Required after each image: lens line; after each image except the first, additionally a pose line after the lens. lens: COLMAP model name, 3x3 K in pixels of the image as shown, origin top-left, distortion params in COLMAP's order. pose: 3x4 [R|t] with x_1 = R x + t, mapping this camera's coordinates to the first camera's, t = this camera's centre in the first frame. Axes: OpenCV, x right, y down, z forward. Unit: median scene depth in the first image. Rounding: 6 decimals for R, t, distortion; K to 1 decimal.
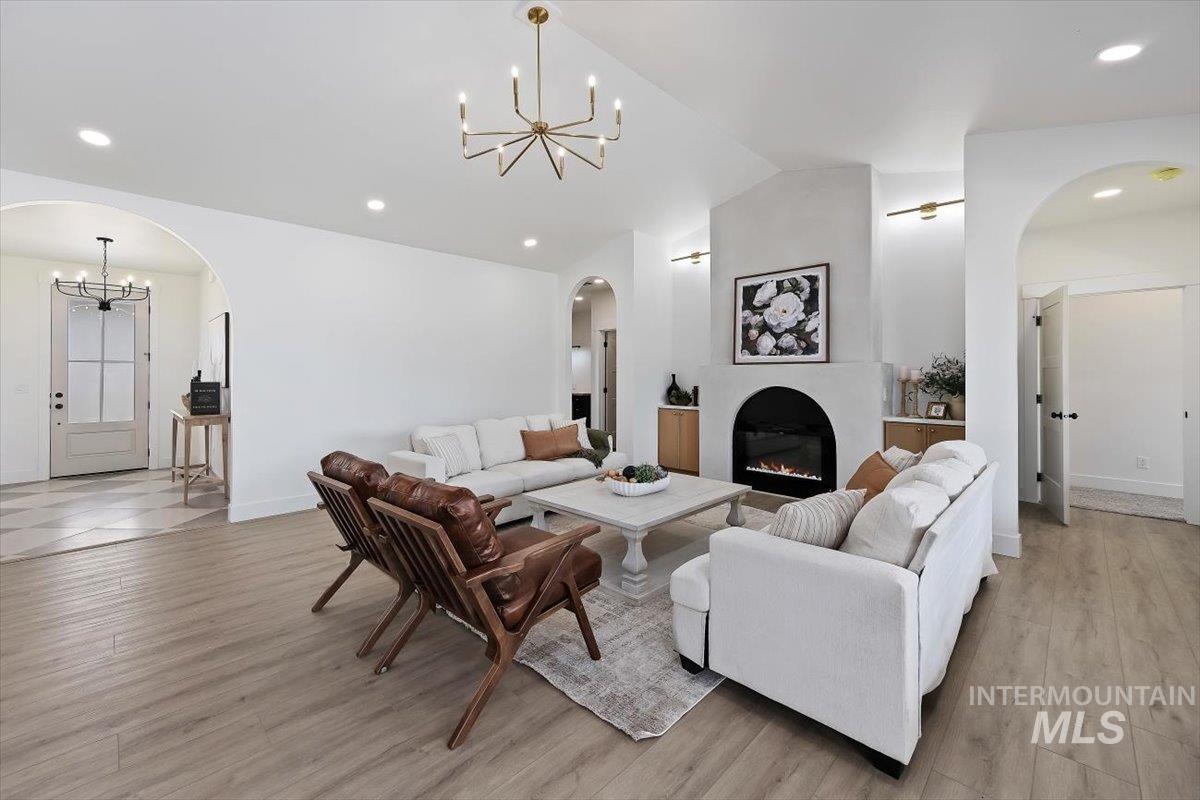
lens RADIAL K [[467.3, 0, 594.7], [0, 467.3, 372.3], [0, 0, 1]] dist [-0.000498, -0.000420]
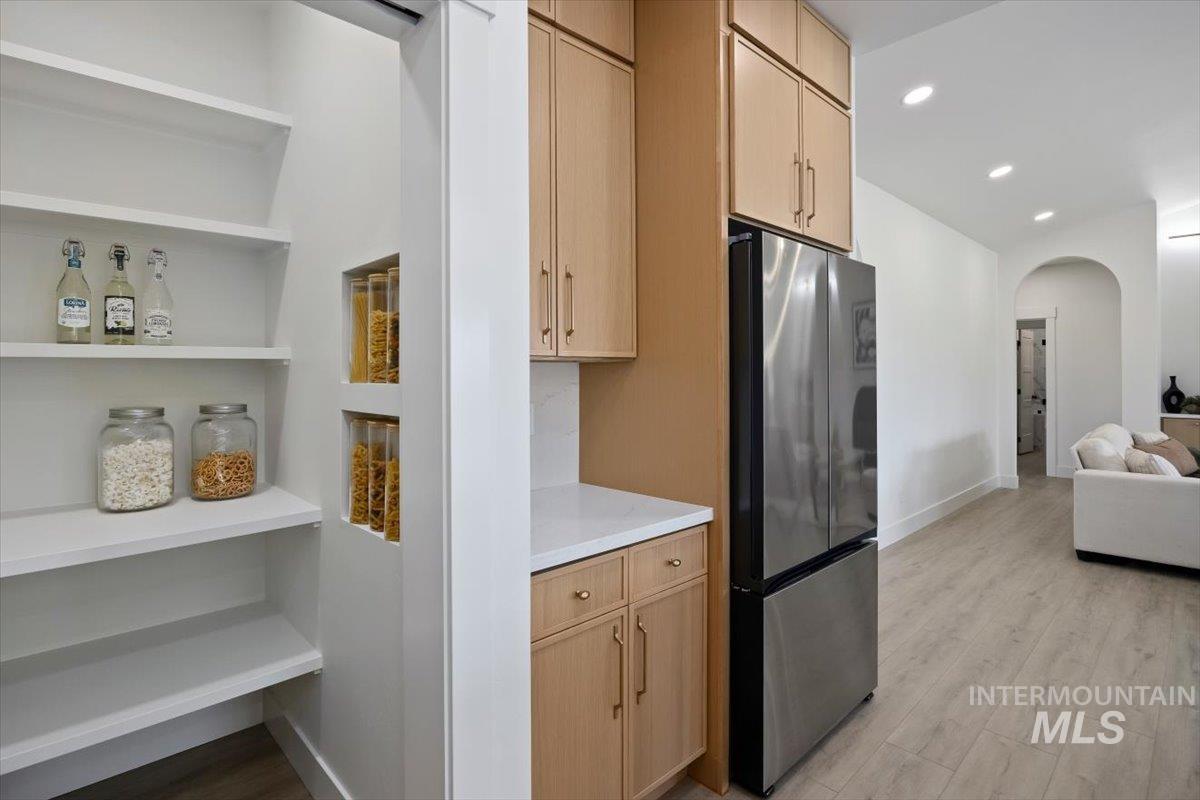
lens RADIAL K [[583.2, 0, 616.2], [0, 583.2, 373.6], [0, 0, 1]] dist [-0.004453, -0.000346]
pose [[0.999967, 0.002475, 0.007732, -0.991317], [-0.002469, 0.999997, -0.000749, 0.003327], [-0.007734, 0.000730, 0.999970, -0.010664]]
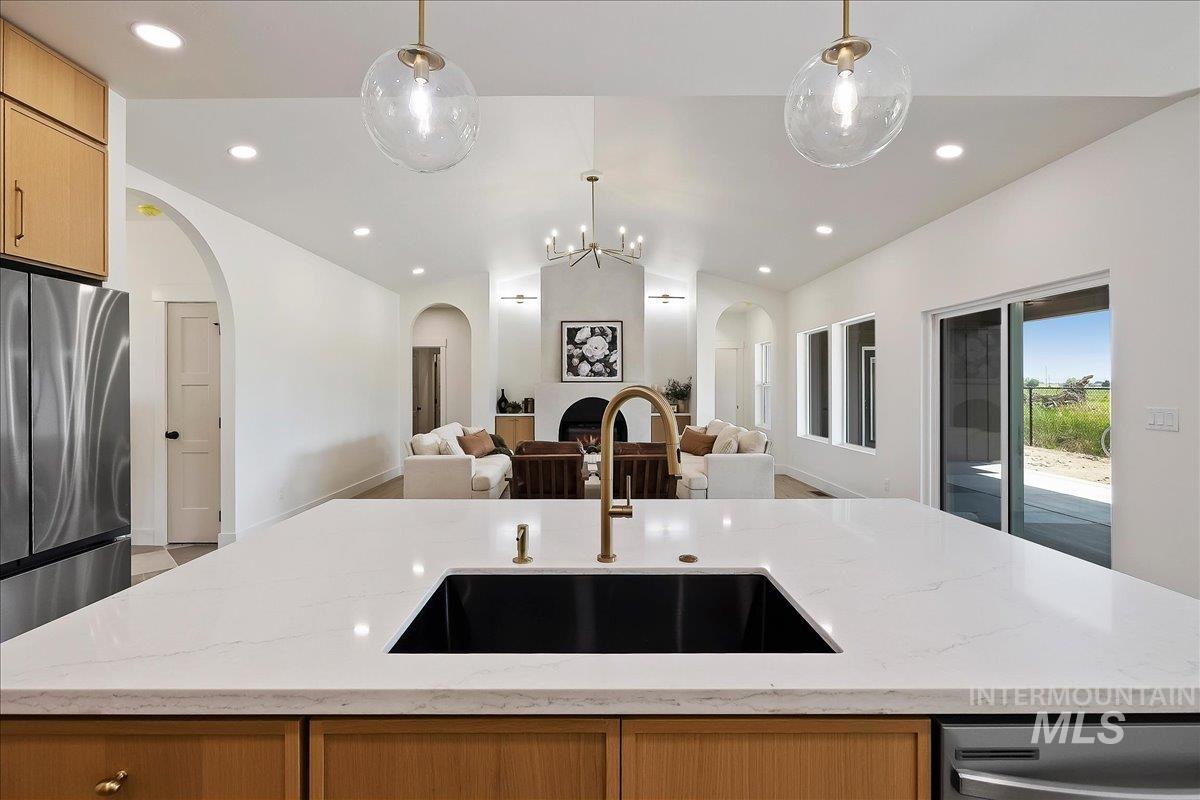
lens RADIAL K [[525.4, 0, 589.7], [0, 525.4, 388.6], [0, 0, 1]] dist [-0.003108, 0.000040]
pose [[0.692471, 0.001119, 0.721445, -0.833828], [-0.001861, 0.999998, 0.000235, 0.002209], [-0.721443, -0.001505, 0.692472, -0.172357]]
